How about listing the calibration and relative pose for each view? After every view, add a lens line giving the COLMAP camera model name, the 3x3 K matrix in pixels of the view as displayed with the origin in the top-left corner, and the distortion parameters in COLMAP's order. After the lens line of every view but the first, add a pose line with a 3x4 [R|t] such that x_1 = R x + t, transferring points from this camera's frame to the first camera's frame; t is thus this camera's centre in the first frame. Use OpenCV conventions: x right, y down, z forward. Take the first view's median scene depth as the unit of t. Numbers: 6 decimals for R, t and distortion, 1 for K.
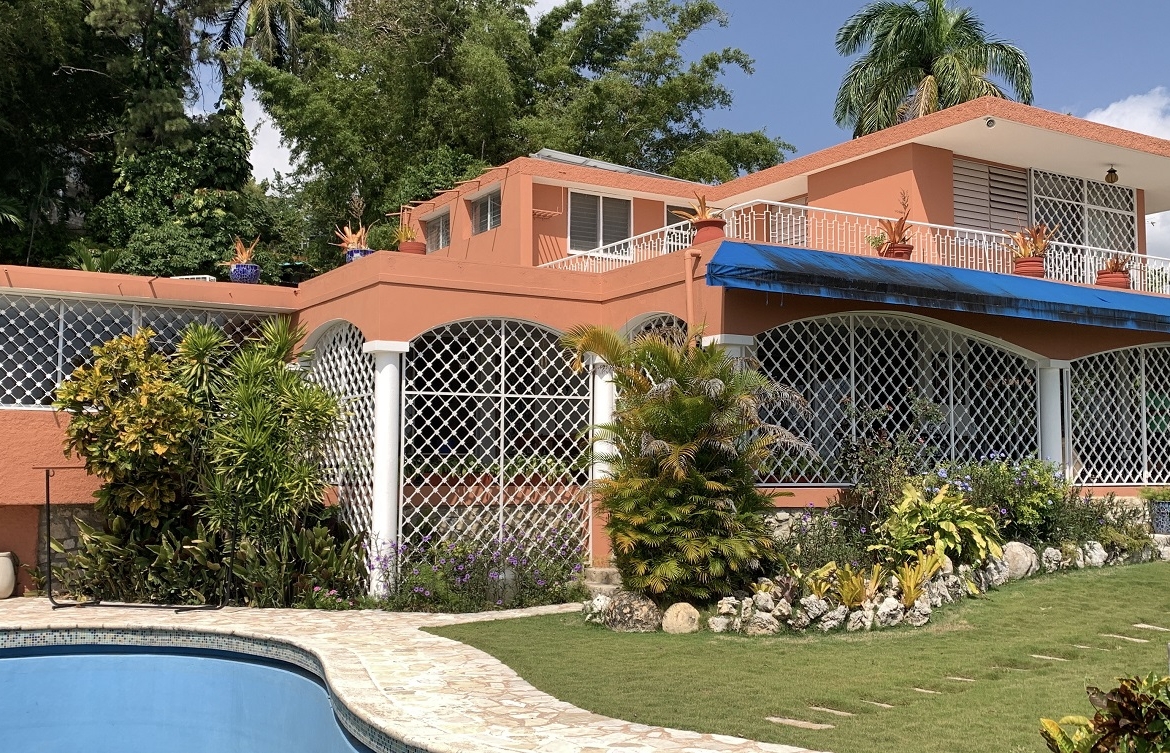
lens RADIAL K [[1201.3, 0, 565.2], [0, 1201.3, 372.4], [0, 0, 1]] dist [0.155674, -0.432819]
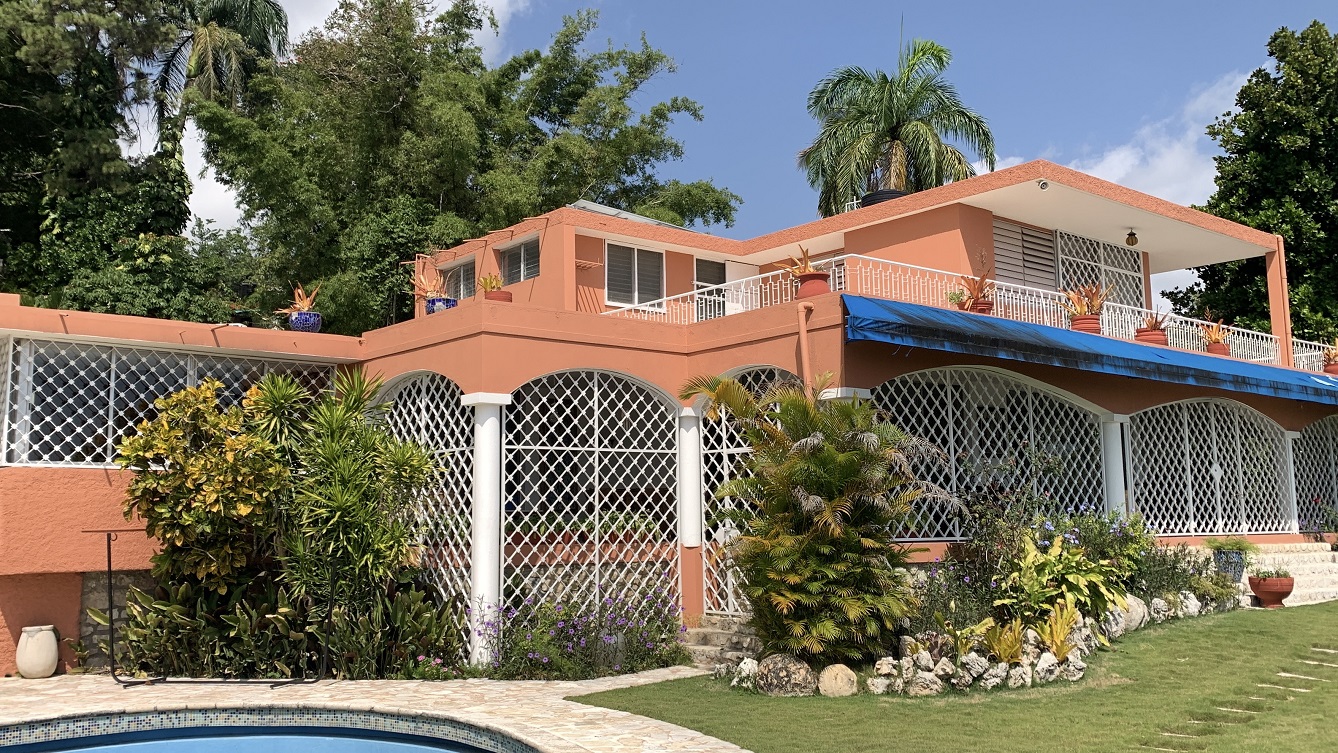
lens RADIAL K [[1204.1, 0, 613.7], [0, 1204.1, 360.5], [0, 0, 1]] dist [0.060190, -0.104738]
pose [[0.990861, 0.007022, 0.134704, -0.172256], [0.000181, 0.998574, -0.053388, -0.000927], [-0.134886, 0.052924, 0.989447, 0.039744]]
